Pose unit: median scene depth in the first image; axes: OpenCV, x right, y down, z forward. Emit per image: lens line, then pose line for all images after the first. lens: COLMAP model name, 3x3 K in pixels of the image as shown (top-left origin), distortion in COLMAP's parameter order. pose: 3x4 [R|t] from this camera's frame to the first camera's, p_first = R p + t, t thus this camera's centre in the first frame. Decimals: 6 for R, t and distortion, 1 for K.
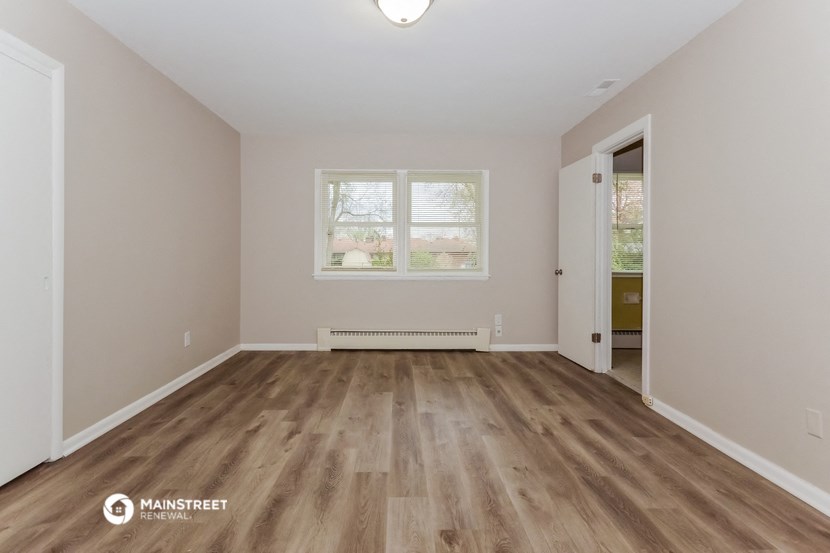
lens RADIAL K [[448.7, 0, 412.7], [0, 448.7, 259.3], [0, 0, 1]] dist [-0.001163, -0.013471]
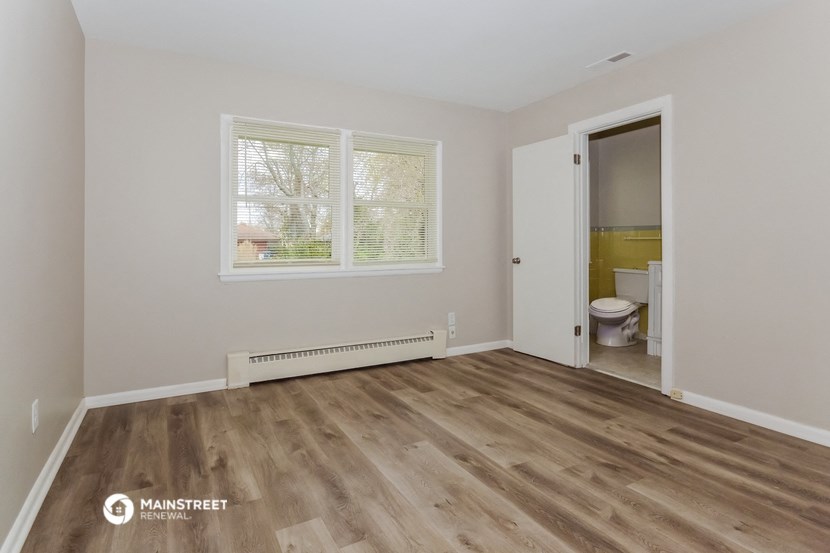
lens RADIAL K [[448.7, 0, 412.7], [0, 448.7, 259.3], [0, 0, 1]] dist [-0.001163, -0.013471]
pose [[0.885725, -0.024106, 0.463584, -0.370570], [0.012351, 0.999521, 0.028376, -0.003547], [-0.464046, -0.019408, 0.885598, 0.392732]]
